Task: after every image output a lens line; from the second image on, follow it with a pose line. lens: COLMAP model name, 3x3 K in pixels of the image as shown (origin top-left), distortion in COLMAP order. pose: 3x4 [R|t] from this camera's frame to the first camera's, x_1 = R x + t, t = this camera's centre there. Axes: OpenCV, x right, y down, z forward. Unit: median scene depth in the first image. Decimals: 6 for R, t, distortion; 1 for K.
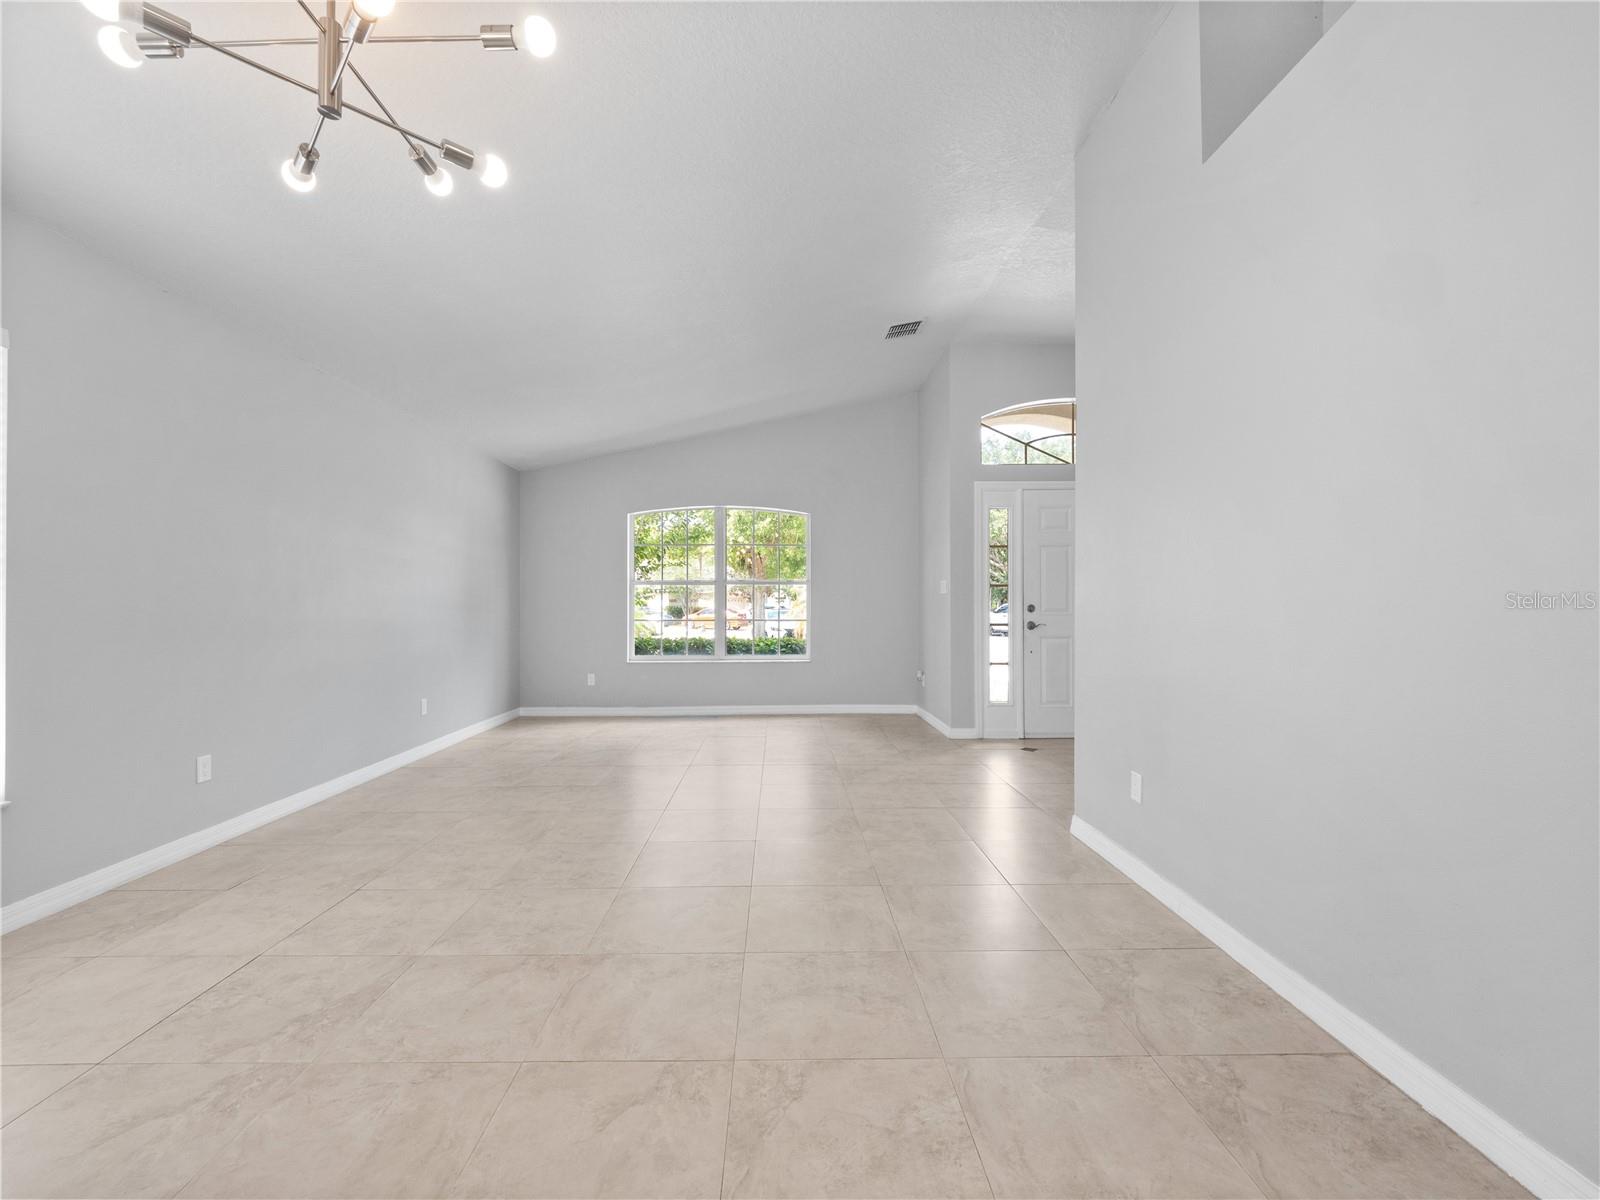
lens RADIAL K [[674.6, 0, 793.7], [0, 674.6, 593.5], [0, 0, 1]] dist [0.000660, -0.004358]
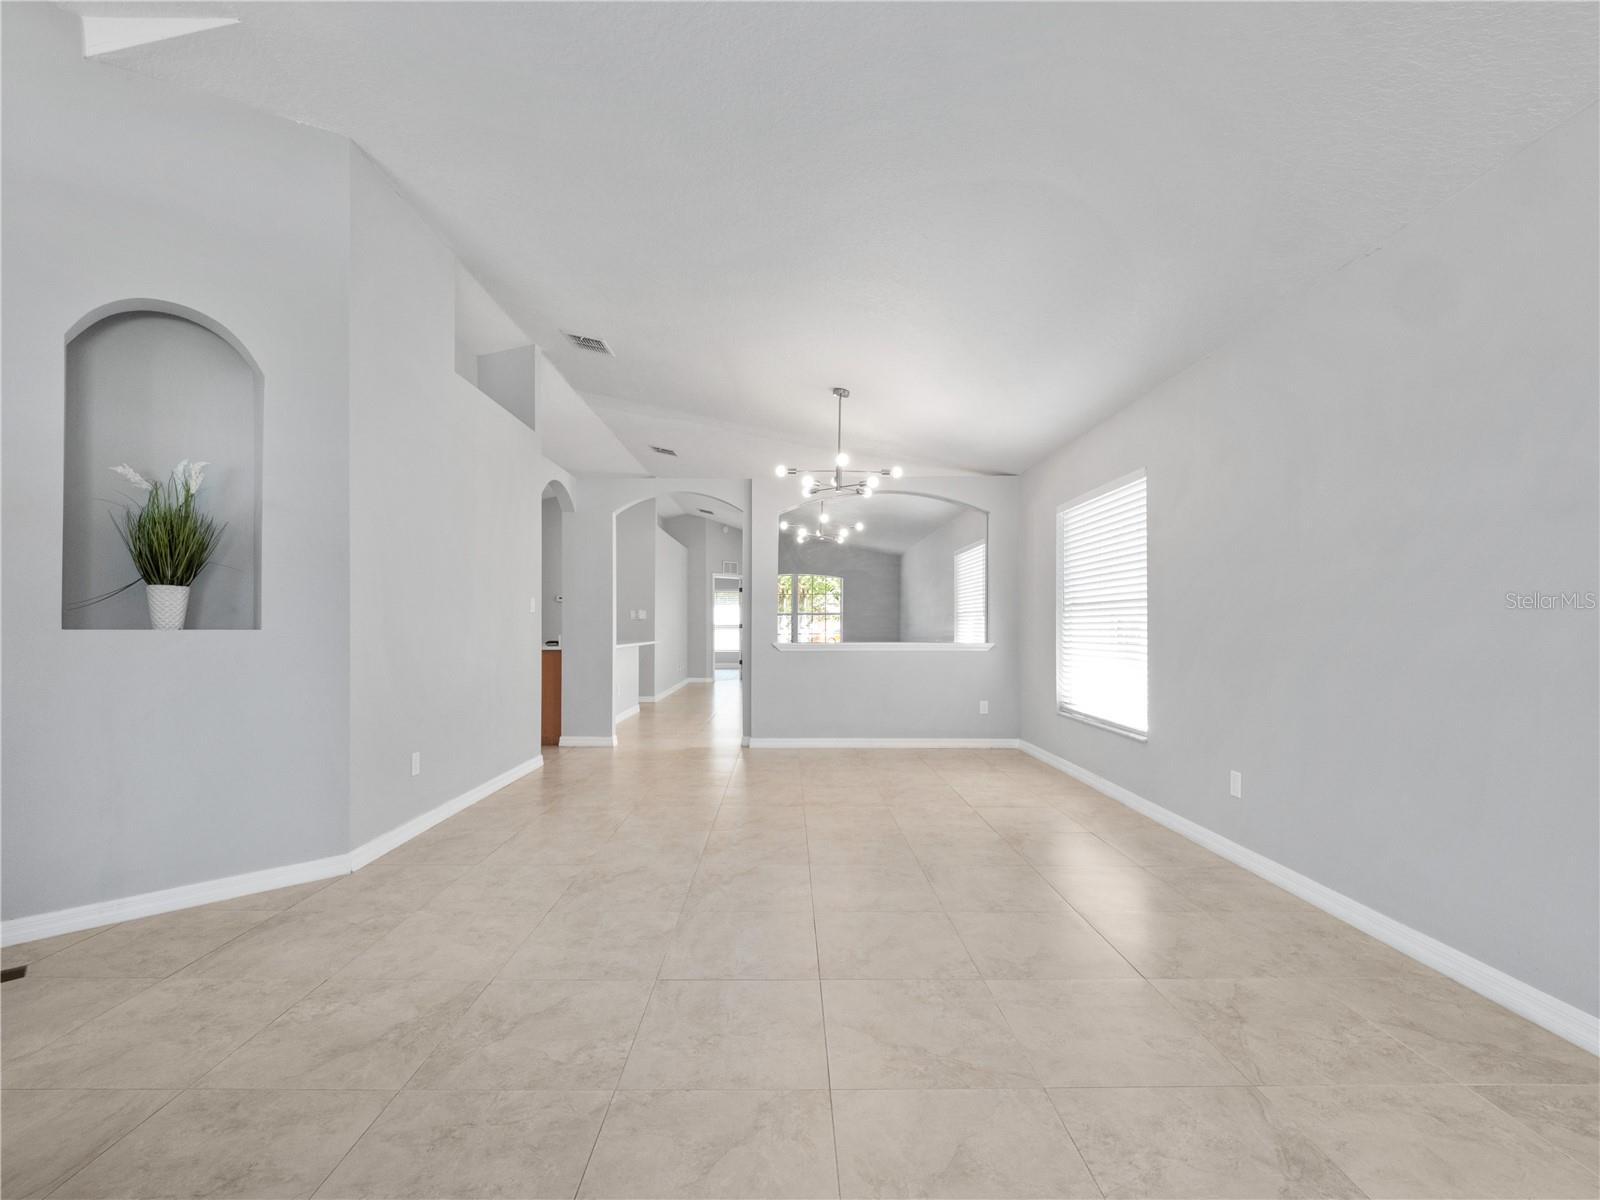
lens RADIAL K [[679.1, 0, 791.0], [0, 679.1, 620.0], [0, 0, 1]] dist [0.018013, -0.019207]
pose [[-0.999849, 0.001478, 0.017299, -0.117541], [0.000963, 0.999558, -0.029709, 0.022179], [-0.017335, -0.029688, -0.999409, 1.123121]]
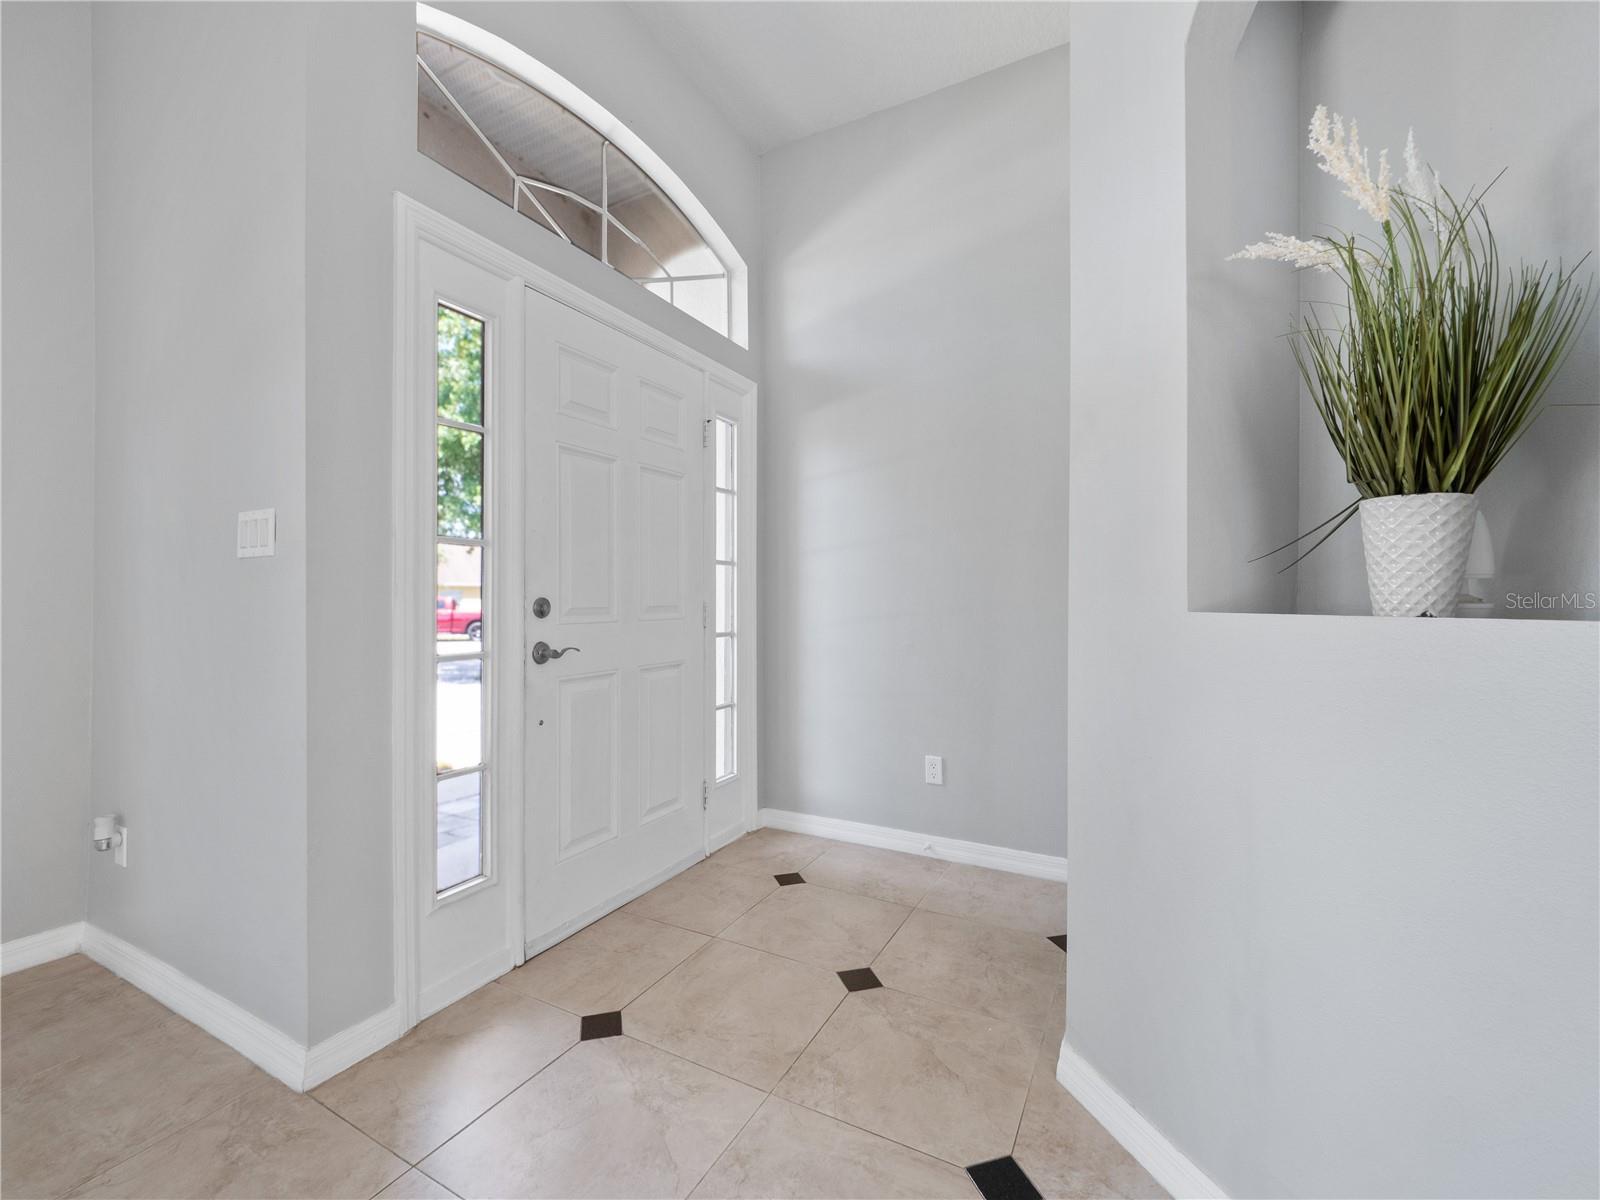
lens RADIAL K [[687.1, 0, 781.1], [0, 687.1, 600.7], [0, 0, 1]] dist [0.002004, -0.003968]
pose [[0.499585, 0.002748, 0.866260, 0.087412], [-0.019159, 0.999785, 0.007877, 0.012772], [-0.866053, -0.020532, 0.499531, 0.704292]]
